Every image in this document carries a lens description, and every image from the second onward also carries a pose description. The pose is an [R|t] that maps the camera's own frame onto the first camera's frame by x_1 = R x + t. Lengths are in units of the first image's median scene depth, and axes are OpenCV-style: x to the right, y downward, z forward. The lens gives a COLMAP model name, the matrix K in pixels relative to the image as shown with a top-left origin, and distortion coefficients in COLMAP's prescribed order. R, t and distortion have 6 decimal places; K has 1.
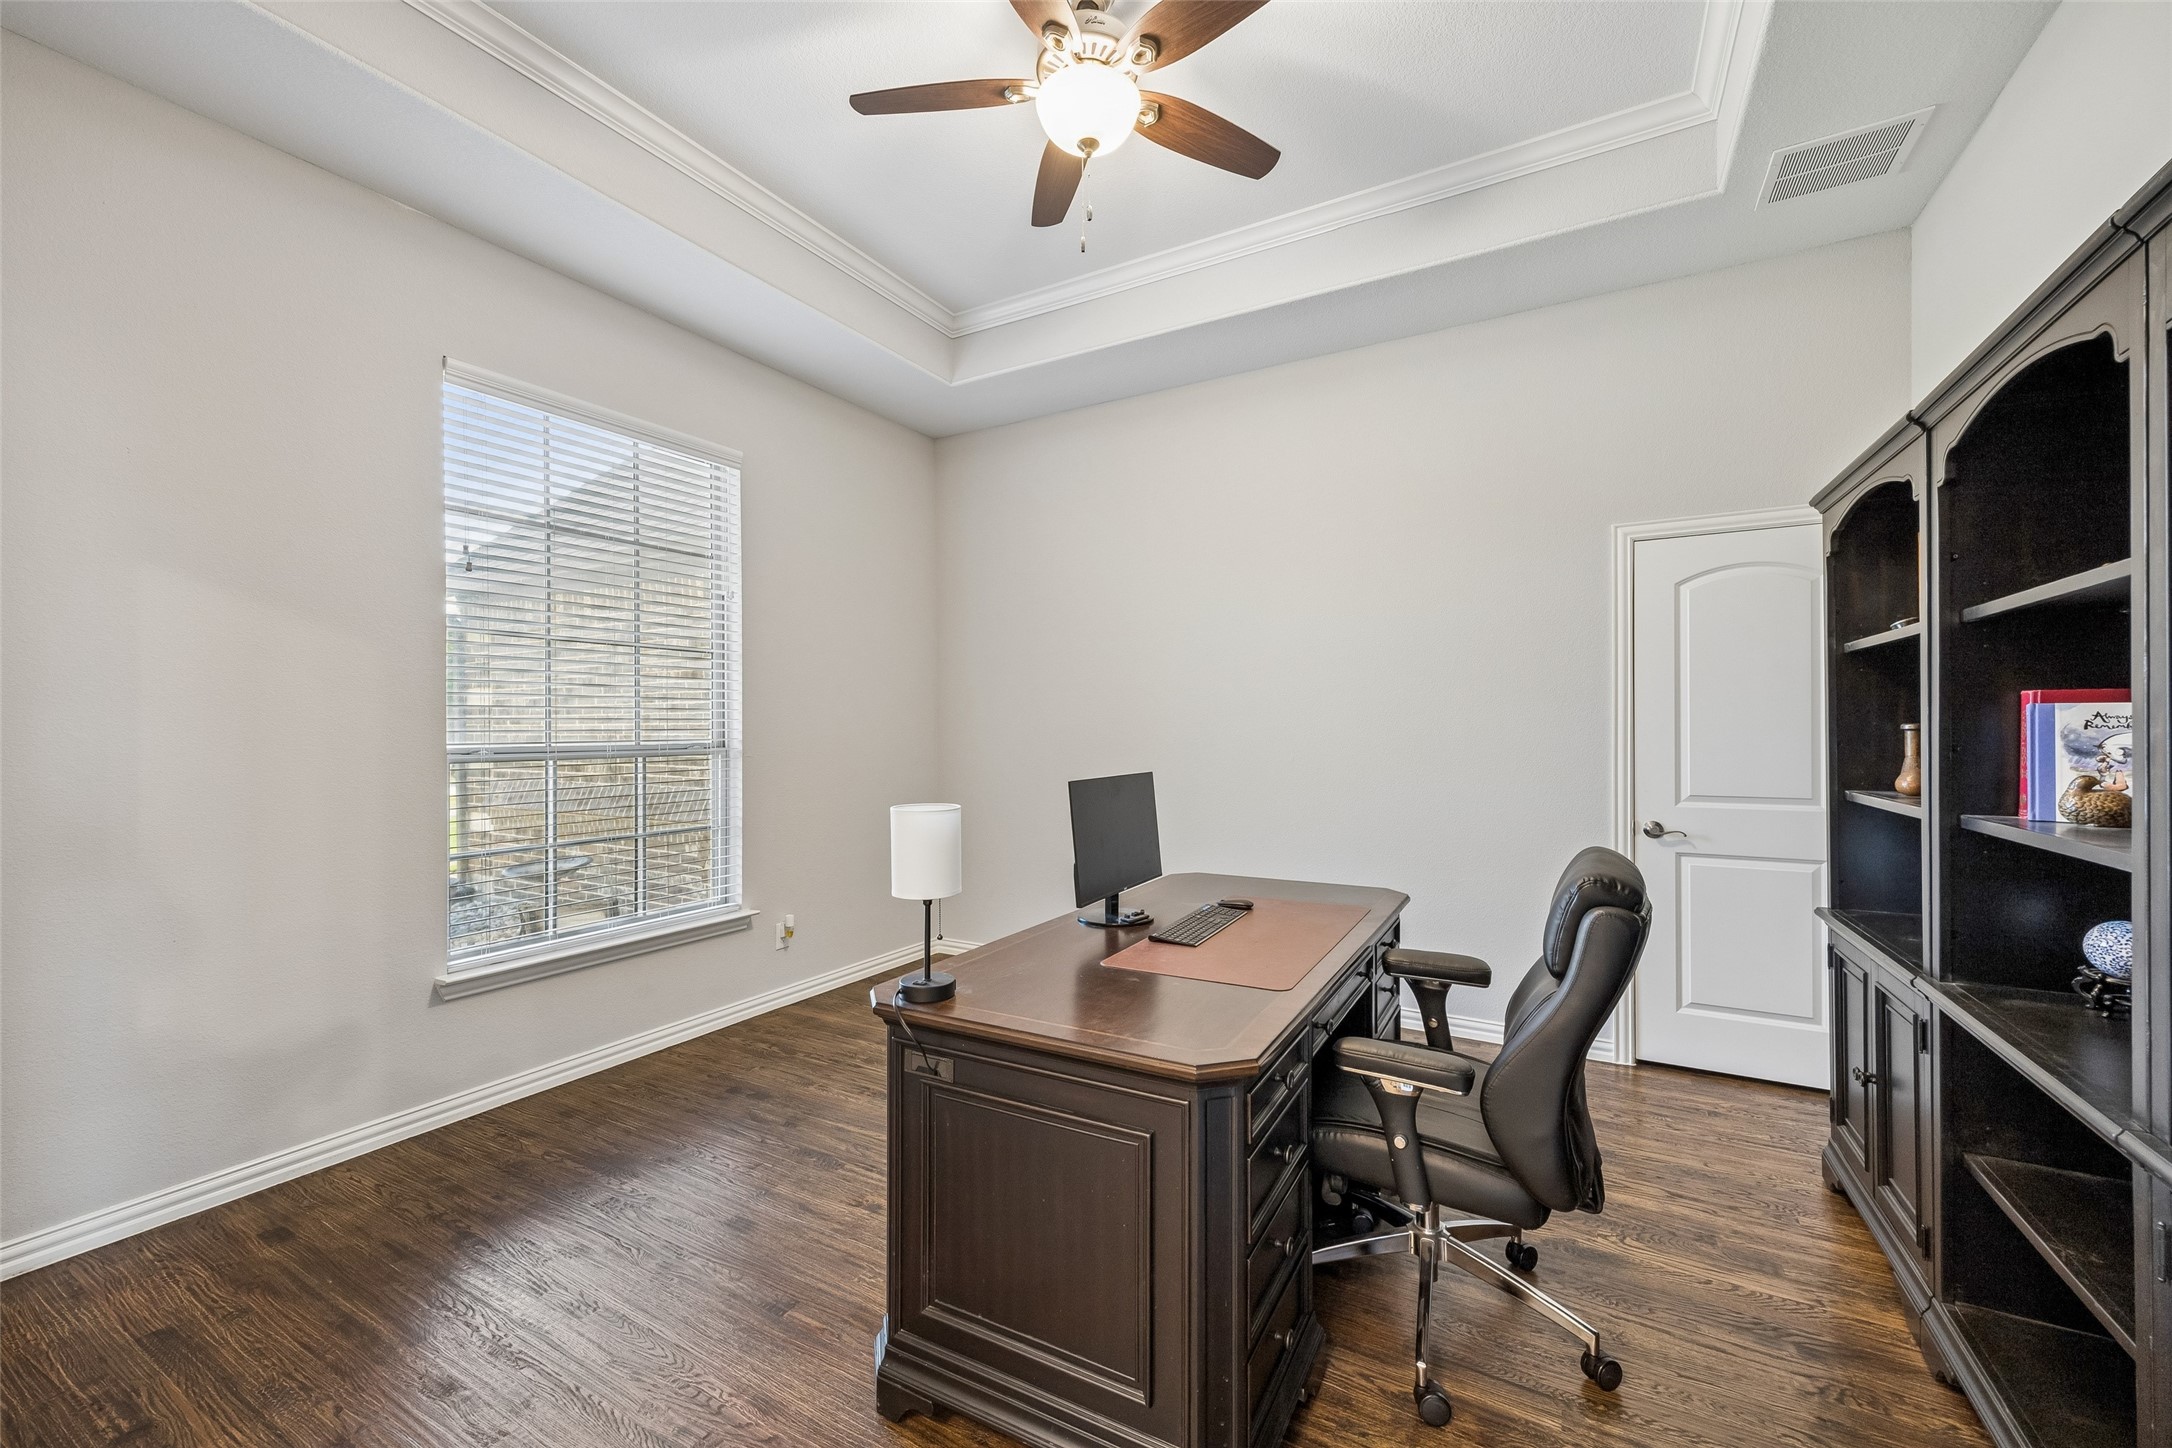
lens RADIAL K [[870.3, 0, 1087.9], [0, 870.3, 719.6], [0, 0, 1]] dist [-0.001913, -0.000889]
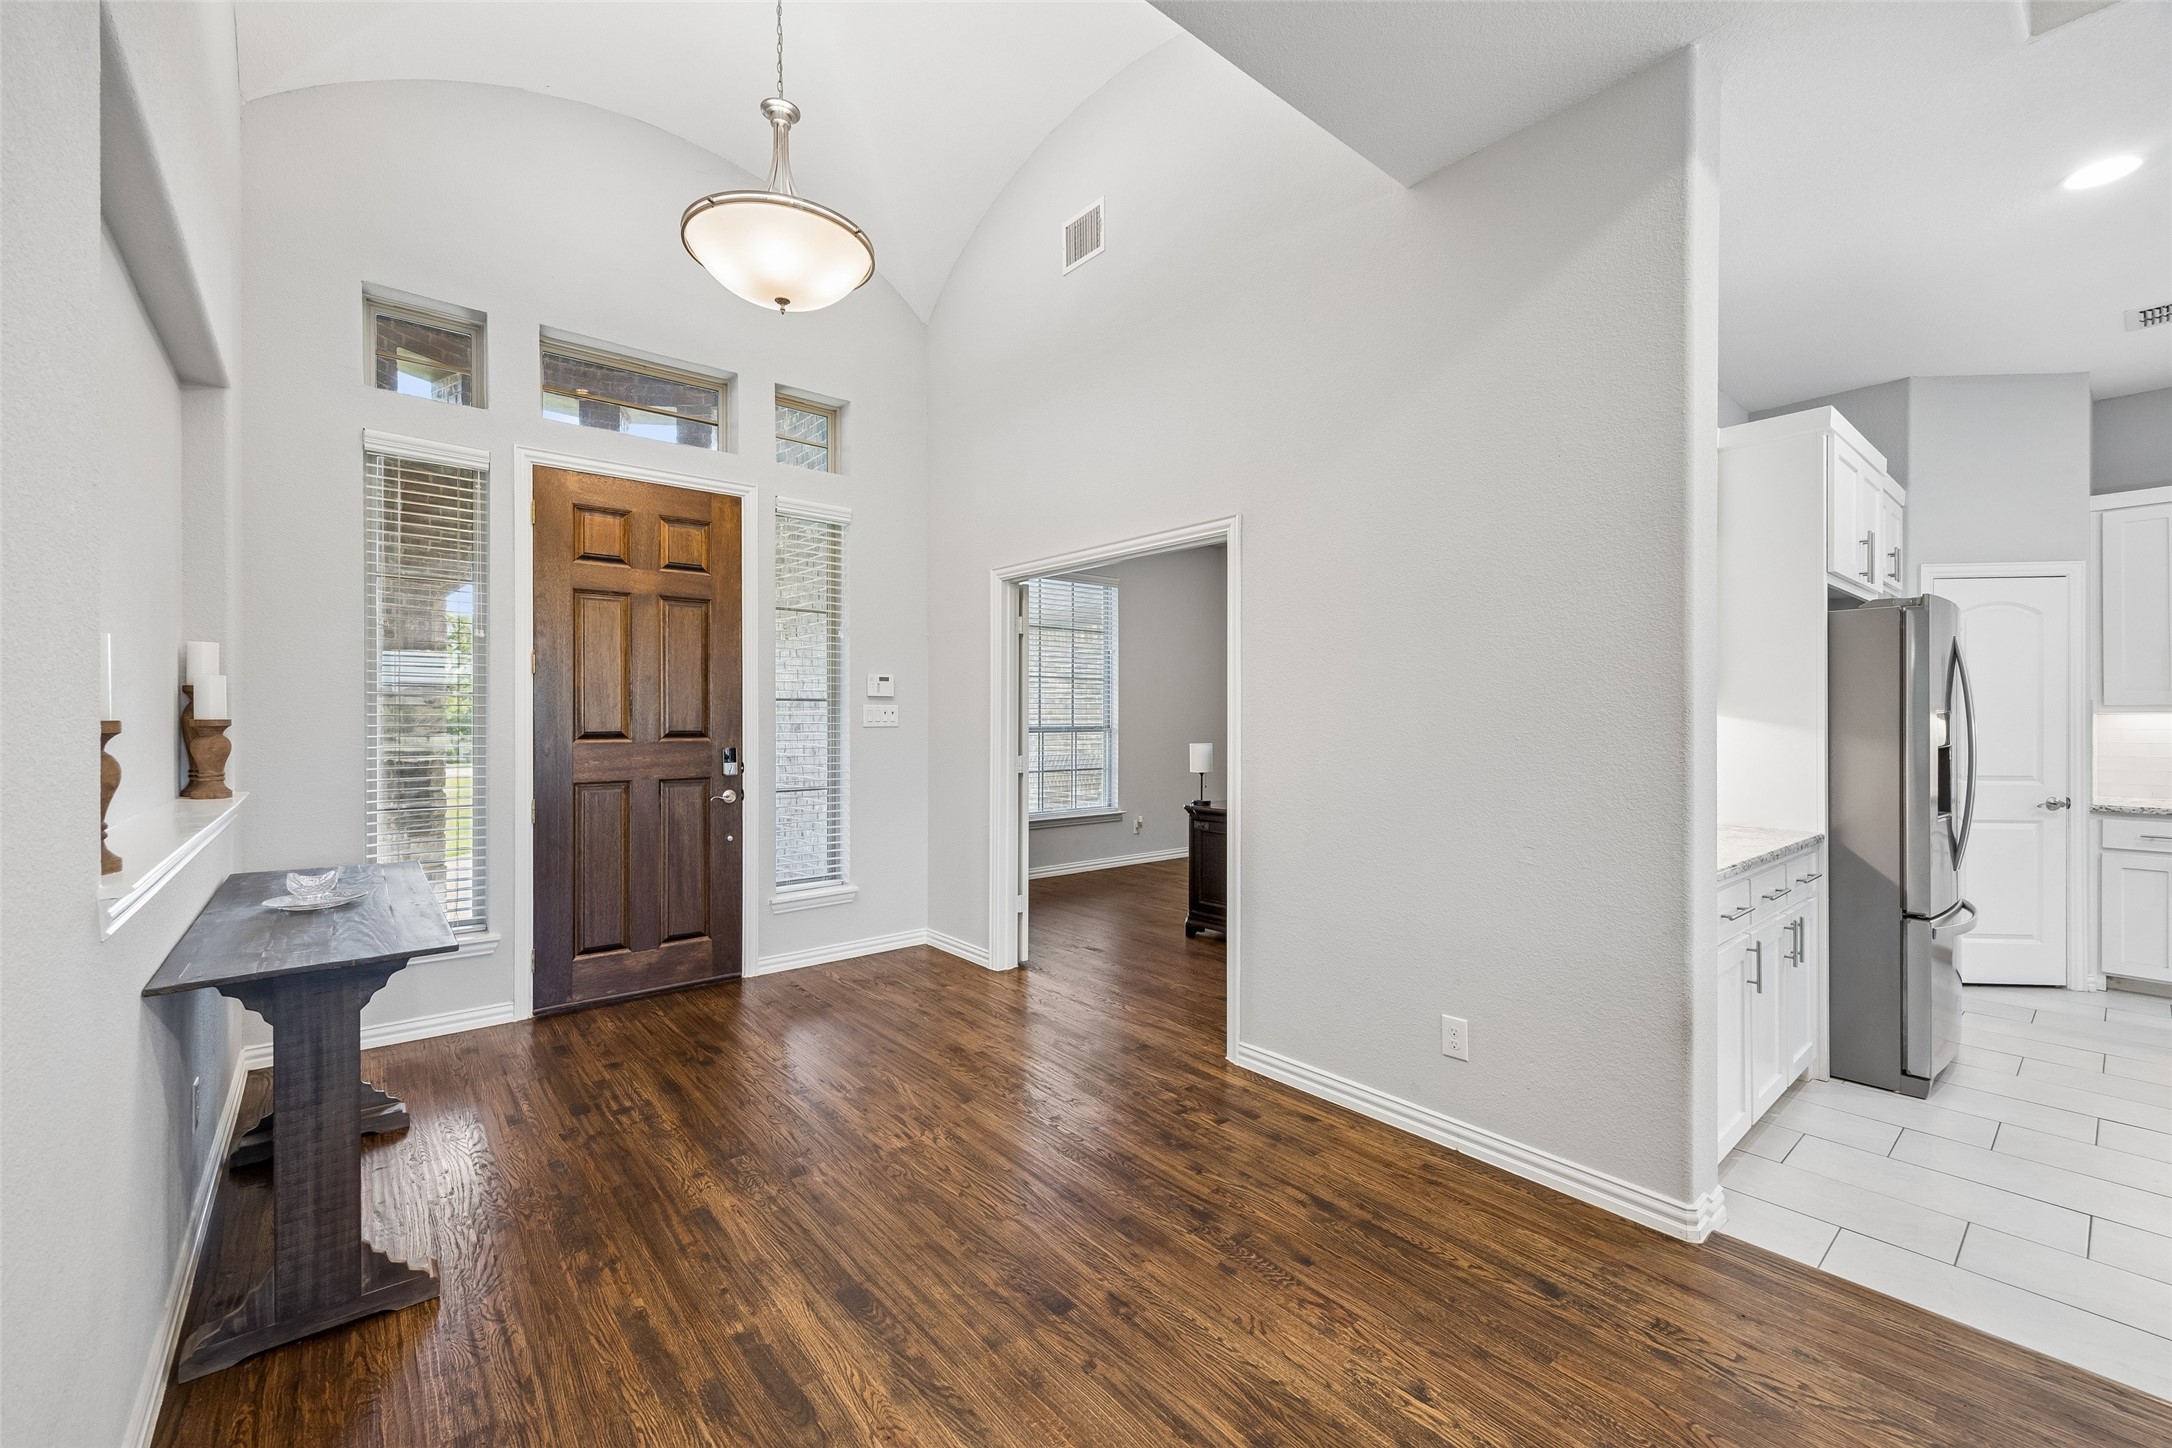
lens RADIAL K [[870.3, 0, 1069.4], [0, 870.3, 720.5], [0, 0, 1]] dist [-0.001913, -0.000889]
pose [[0.933087, -0.001303, -0.359649, 0.218325], [0.003121, 0.999985, 0.004475, 0.006054], [0.359637, -0.005298, 0.933077, -0.912945]]
